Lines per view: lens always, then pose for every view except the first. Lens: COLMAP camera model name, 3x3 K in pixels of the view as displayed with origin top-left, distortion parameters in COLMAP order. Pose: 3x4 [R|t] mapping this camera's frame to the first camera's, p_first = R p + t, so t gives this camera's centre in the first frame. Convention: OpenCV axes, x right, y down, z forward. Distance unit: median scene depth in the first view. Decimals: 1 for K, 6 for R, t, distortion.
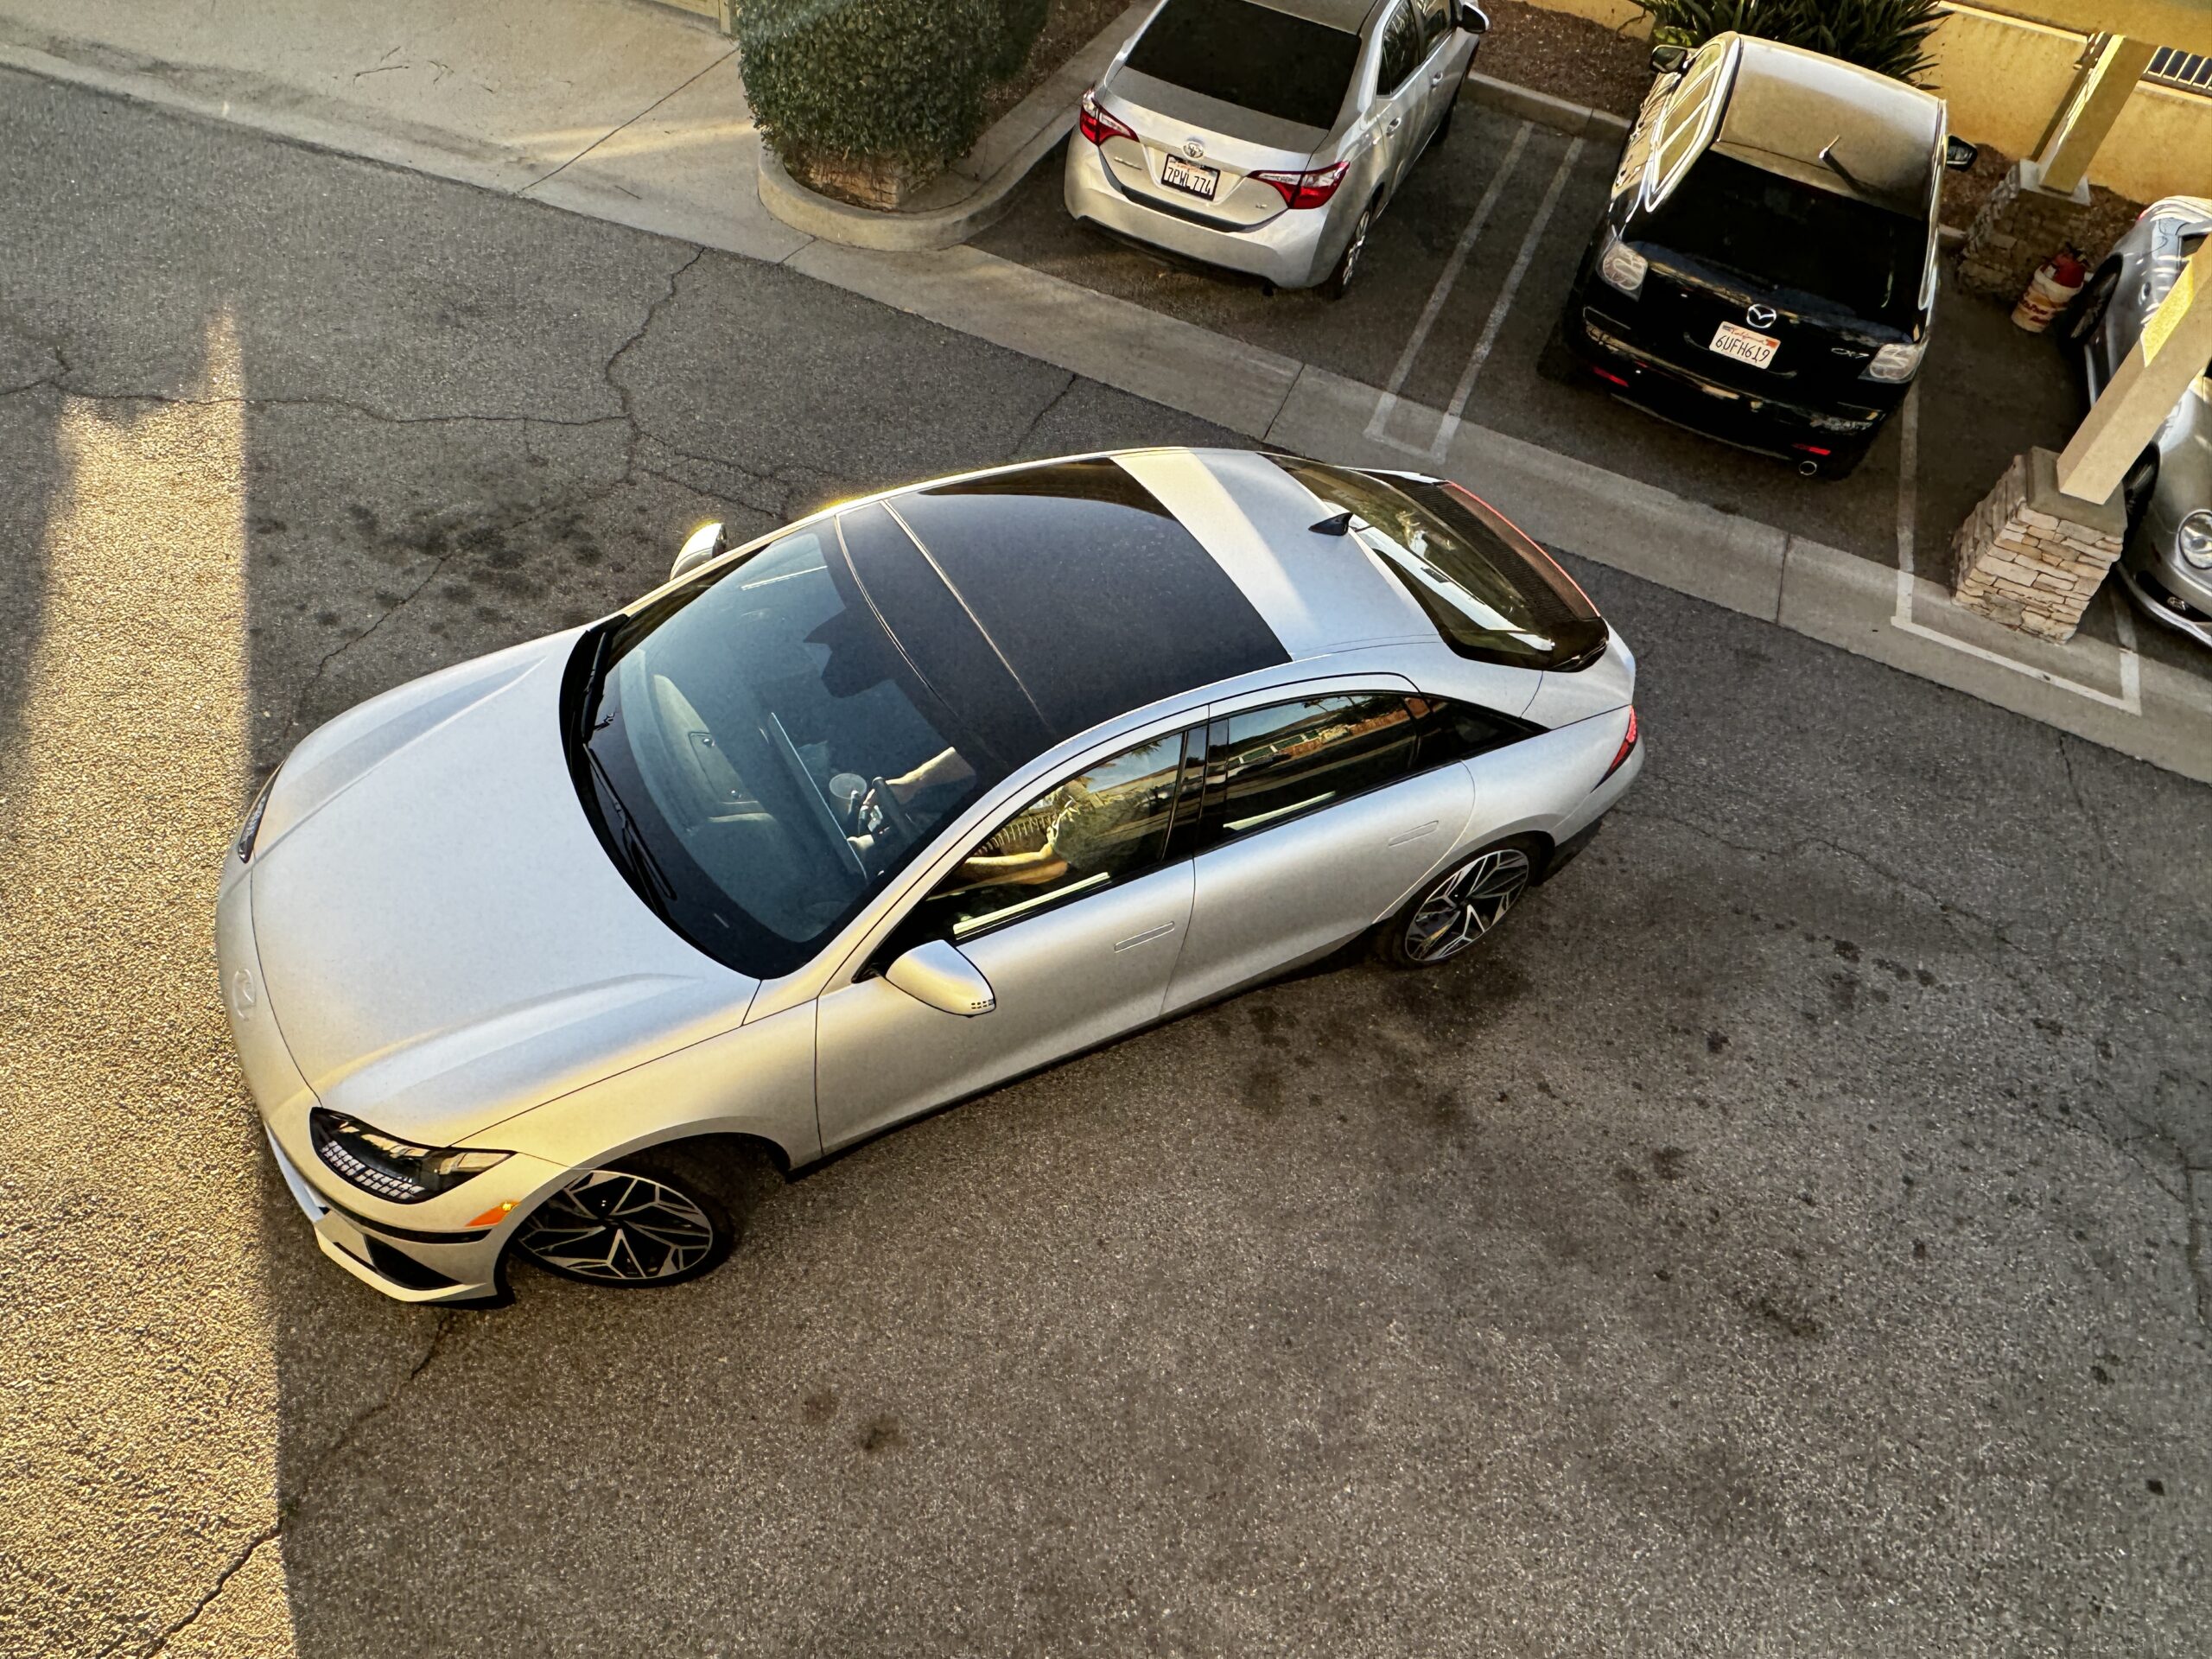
lens RADIAL K [[1511.0, 0, 1110.4], [0, 1511.0, 828.8], [0, 0, 1]] dist [-0.005388, 0.004578]
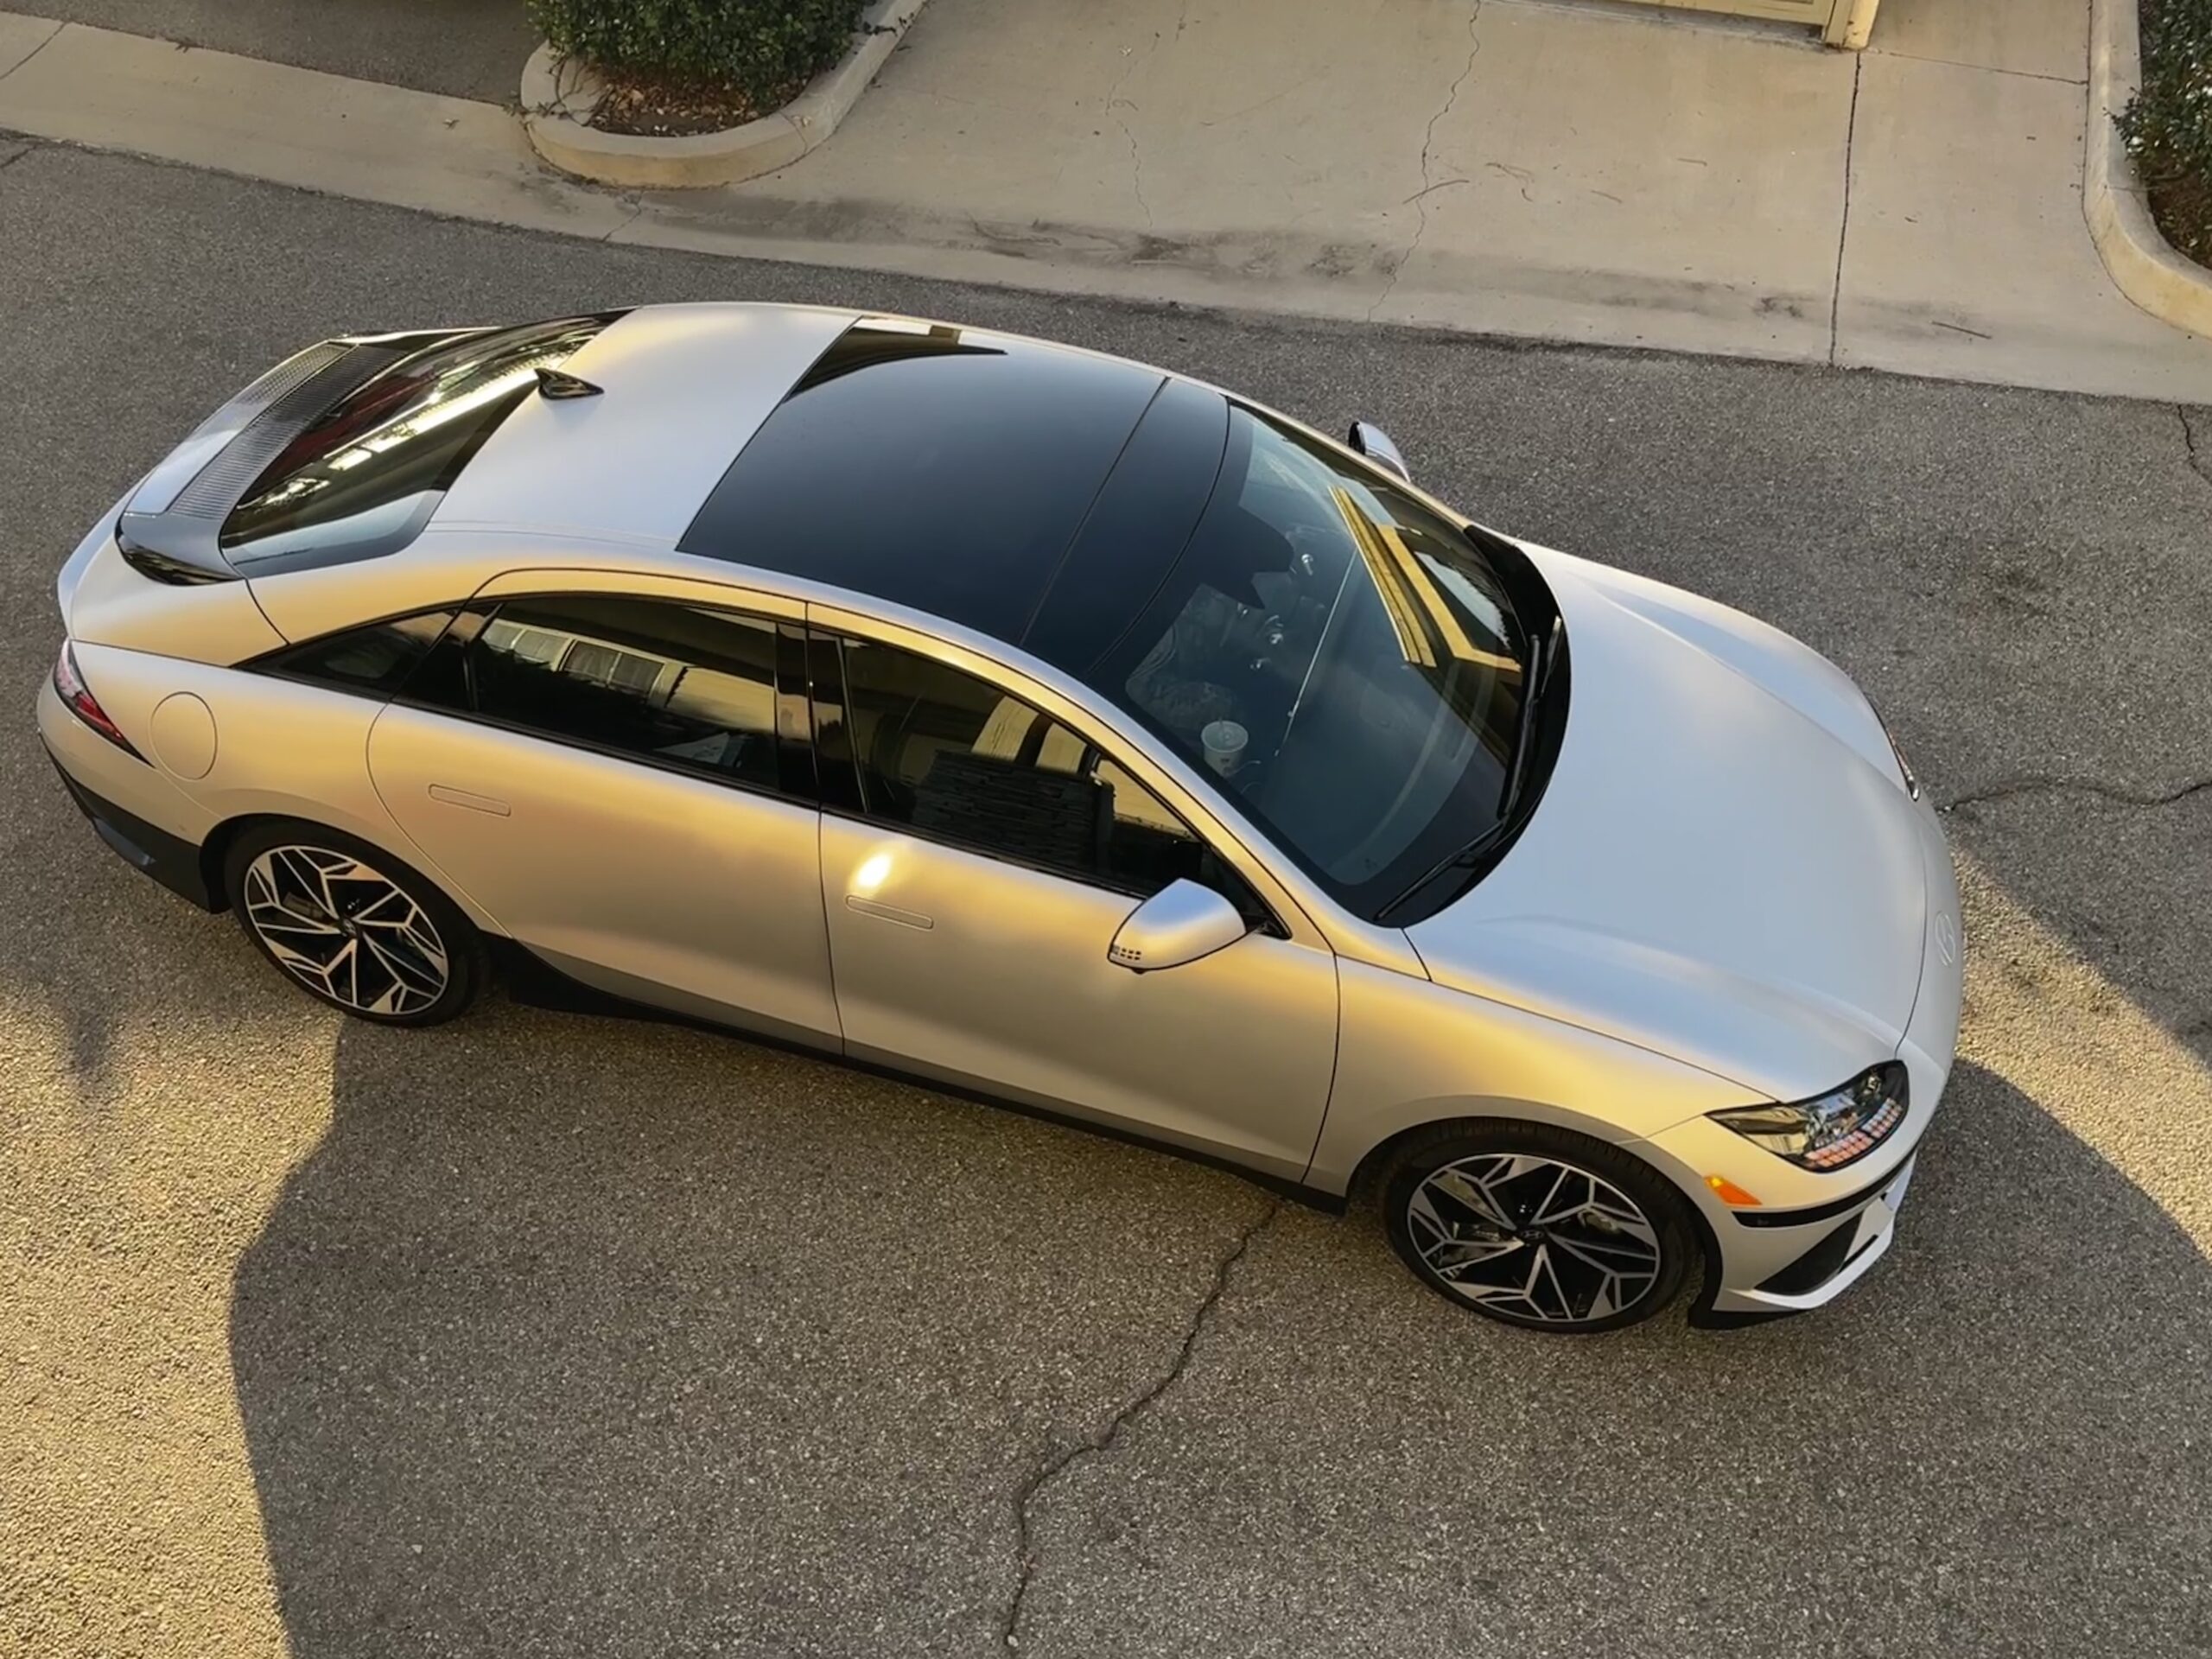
lens RADIAL K [[2100.9, 0, 1101.6], [0, 2100.9, 826.4], [0, 0, 1]] dist [0.166760, -0.343283]
pose [[0.988546, -0.150913, -0.001381, -0.837830], [0.150783, 0.987998, -0.033533, -0.271938], [0.006425, 0.032940, 0.999437, 0.086751]]
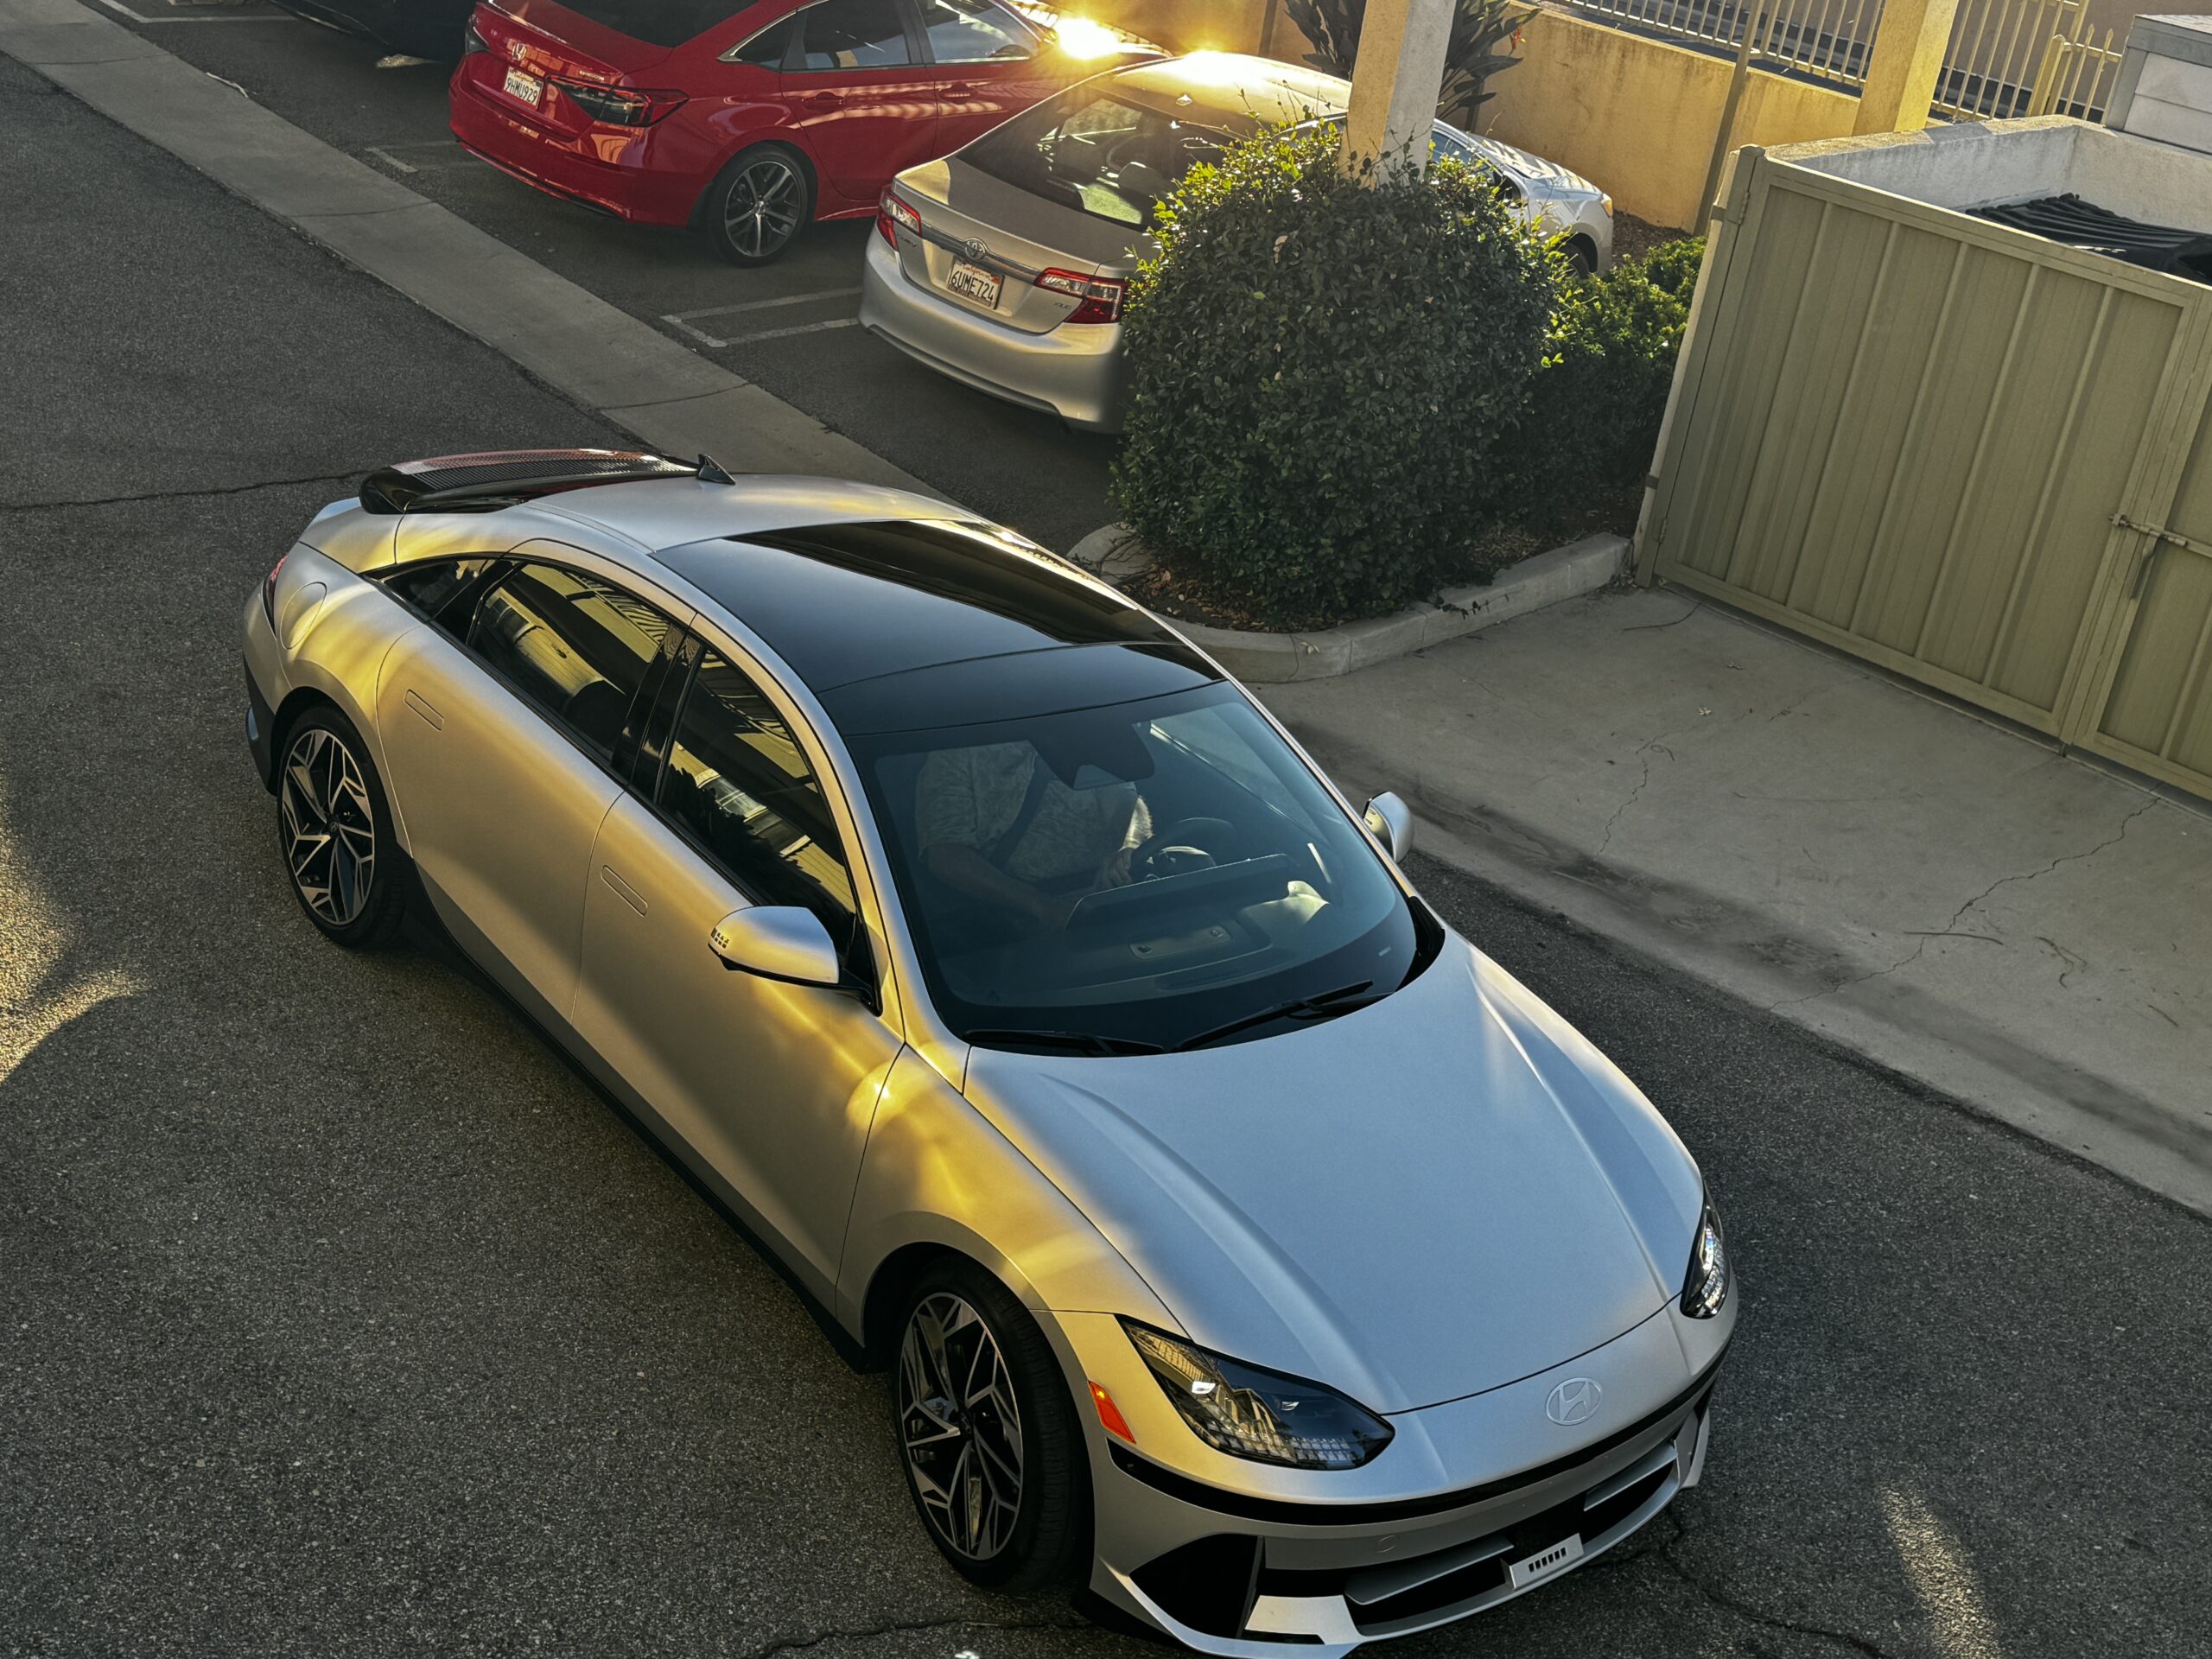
lens RADIAL K [[2649.5, 0, 1077.1], [0, 2649.5, 832.4], [0, 0, 1]] dist [0.211014, -0.521626]
pose [[0.914050, 0.189155, -0.358795, -0.539760], [-0.317857, 0.883550, -0.343955, -0.124479], [0.251952, 0.428438, 0.867733, 0.067889]]
